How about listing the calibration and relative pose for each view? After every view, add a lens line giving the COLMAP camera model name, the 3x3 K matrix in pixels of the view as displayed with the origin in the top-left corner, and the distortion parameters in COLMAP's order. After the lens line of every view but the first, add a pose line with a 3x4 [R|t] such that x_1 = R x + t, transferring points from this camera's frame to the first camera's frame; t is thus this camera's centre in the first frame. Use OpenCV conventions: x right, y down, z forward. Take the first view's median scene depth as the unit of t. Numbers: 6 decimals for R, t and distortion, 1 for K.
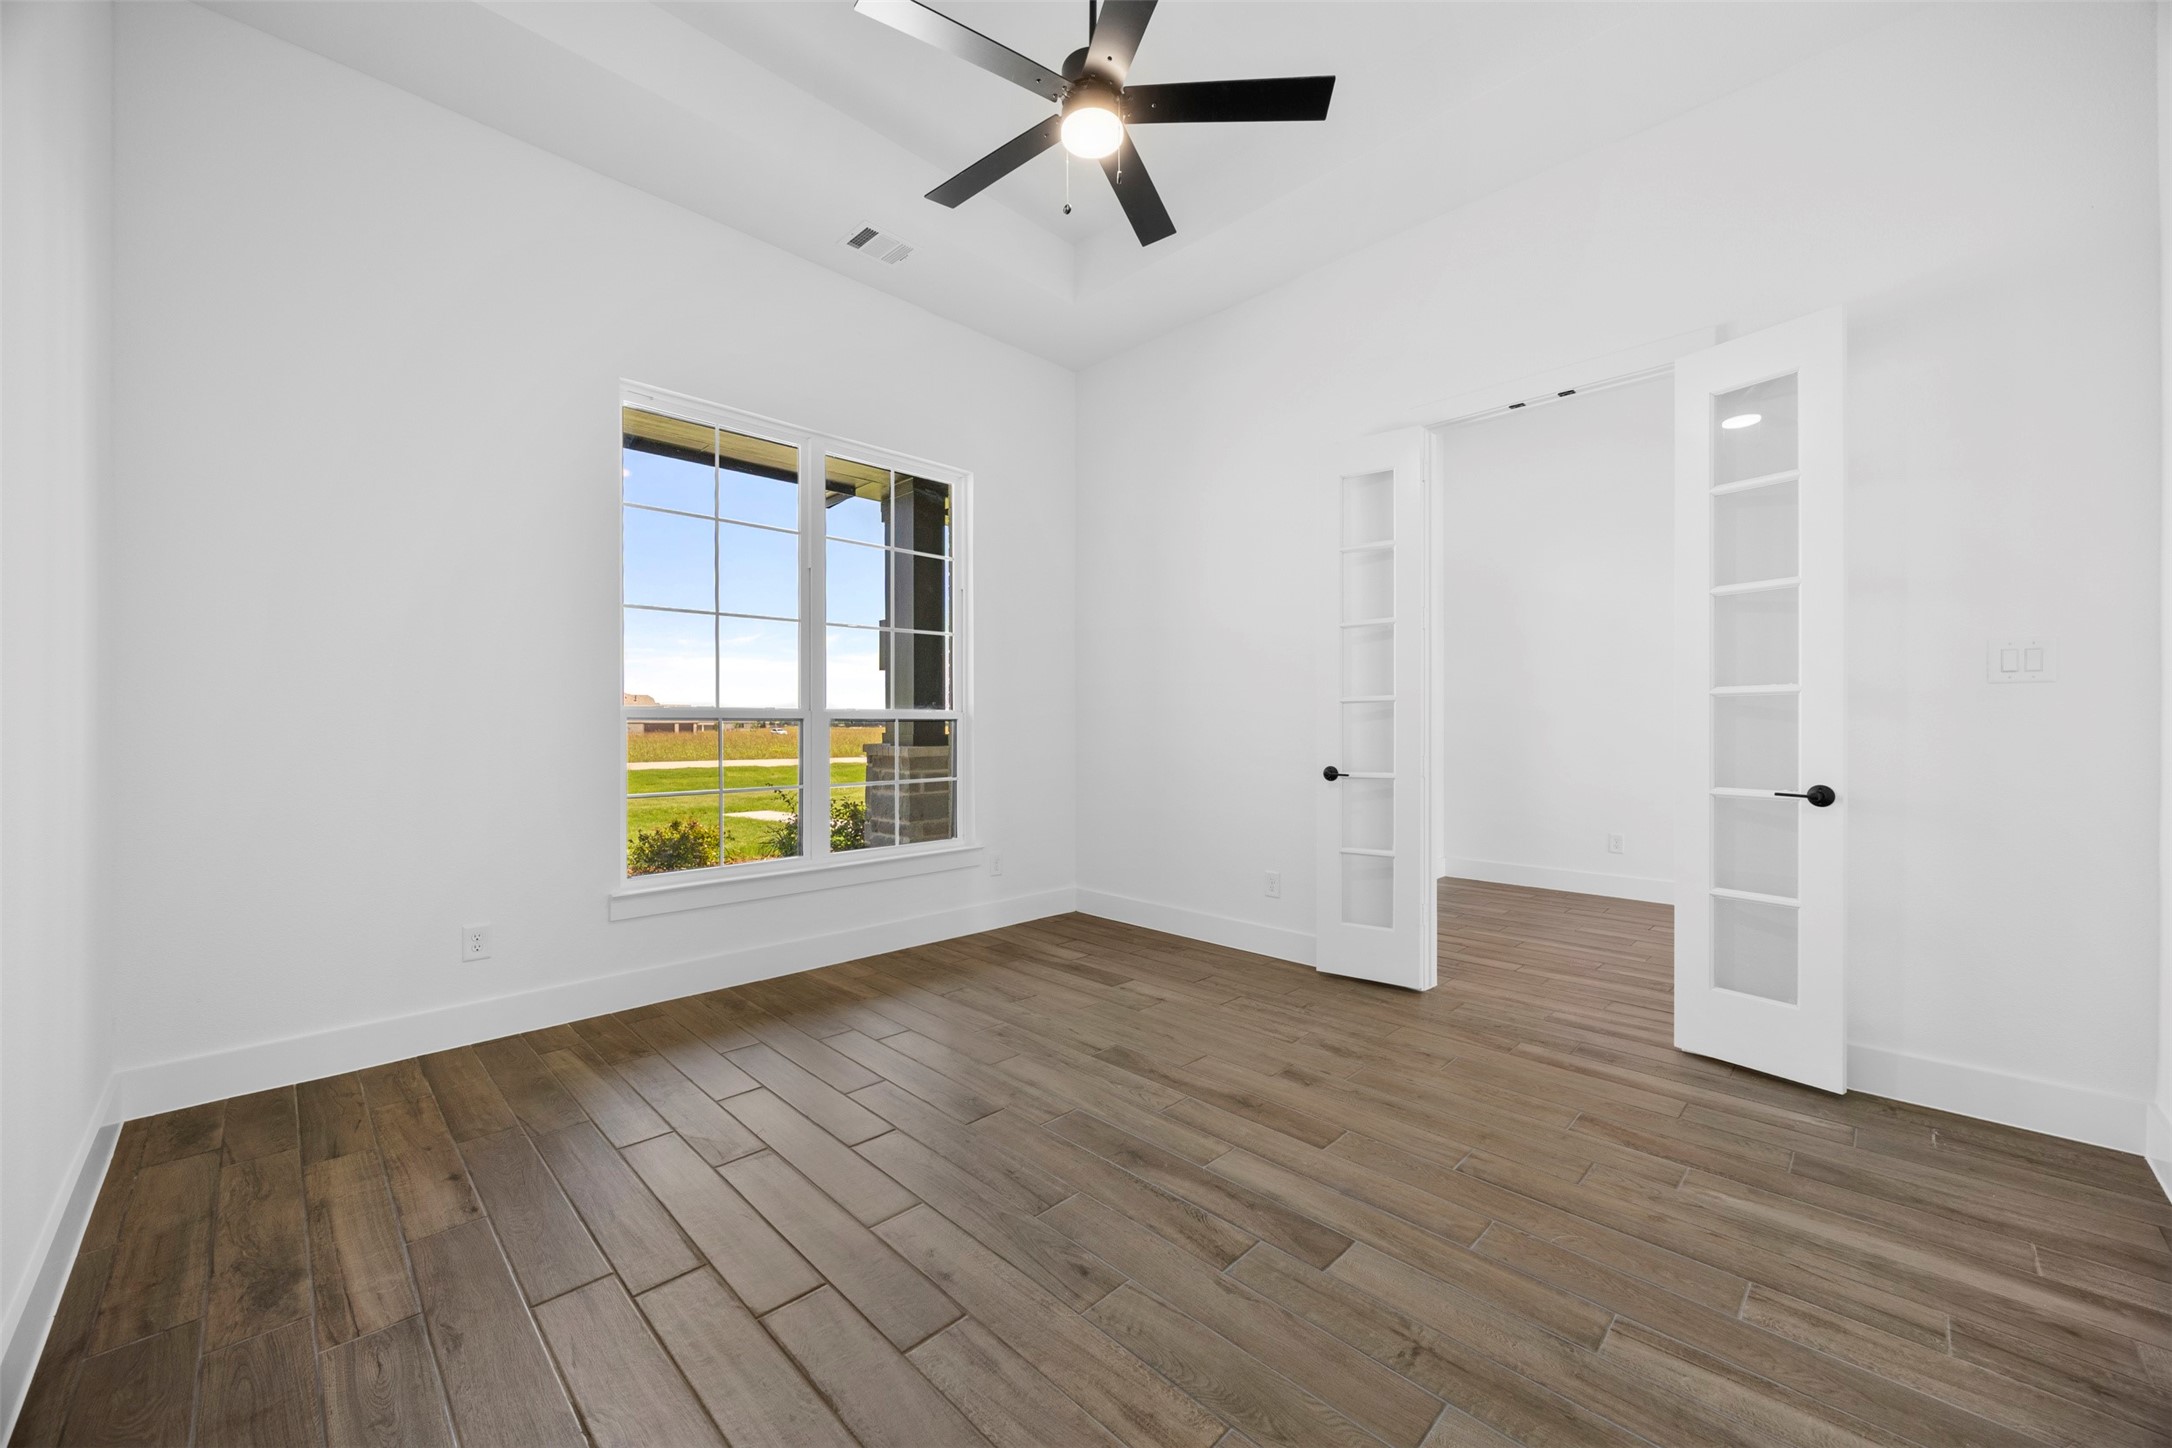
lens RADIAL K [[838.6, 0, 1079.4], [0, 838.6, 731.4], [0, 0, 1]] dist [-0.012229, -0.000177]
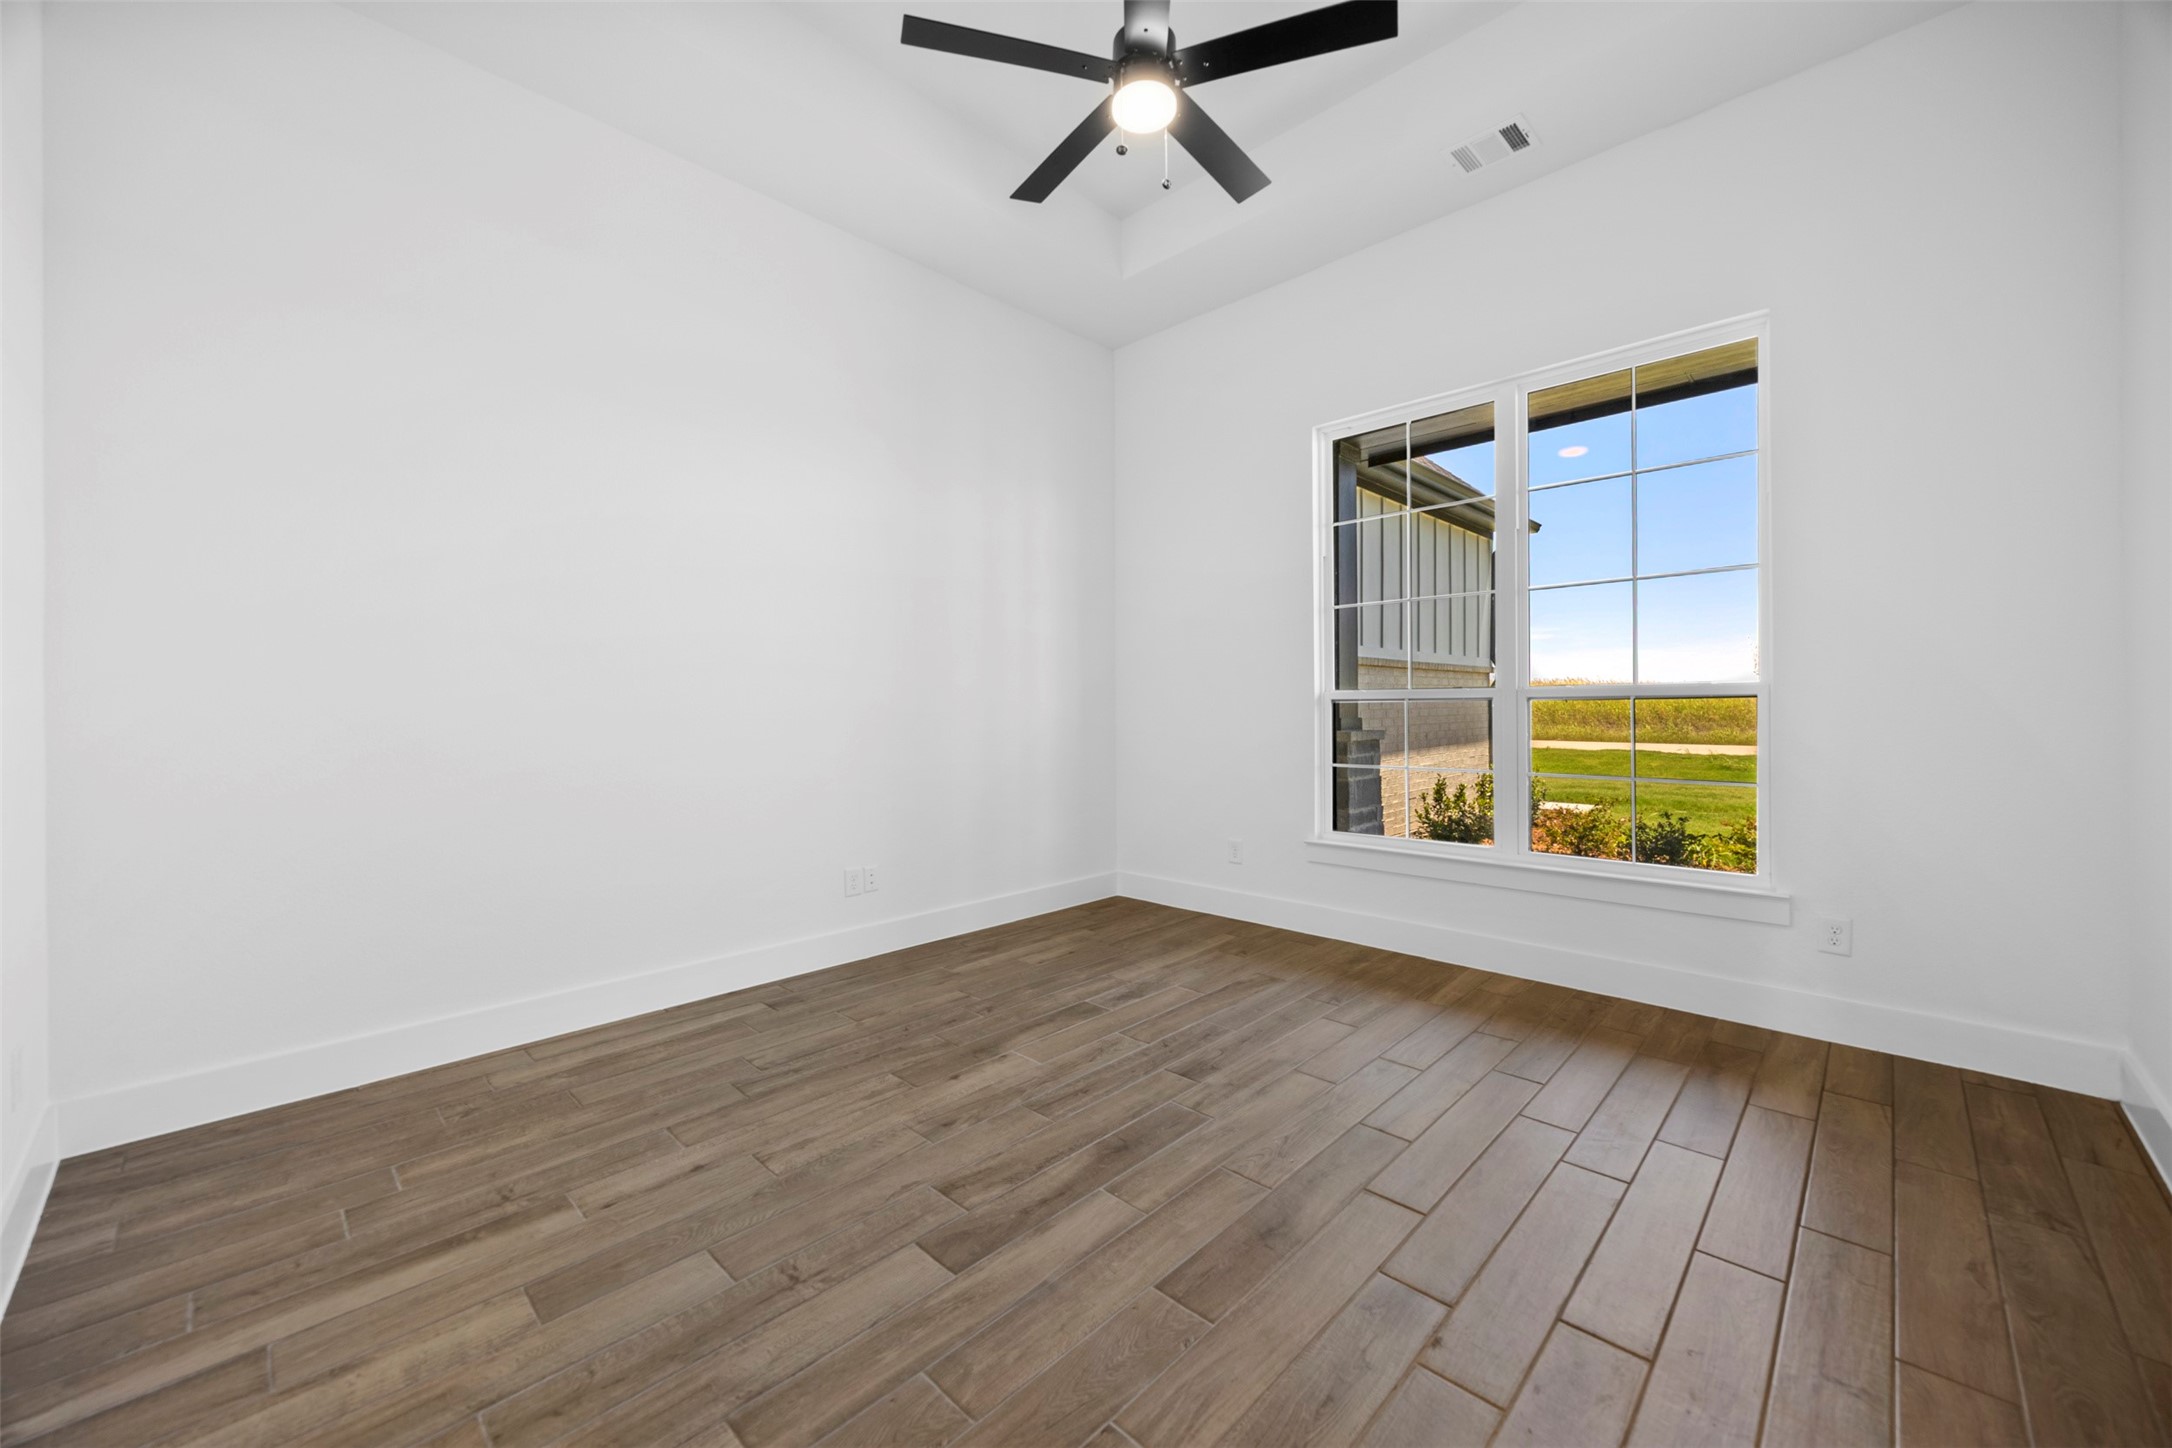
lens RADIAL K [[838.6, 0, 1065.5], [0, 838.6, 721.7], [0, 0, 1]] dist [-0.012229, -0.000177]
pose [[-0.003329, 0.019849, -0.999797, 0.898049], [-0.005980, 0.999785, 0.019868, -0.005825], [0.999977, 0.006045, -0.003209, 0.820846]]
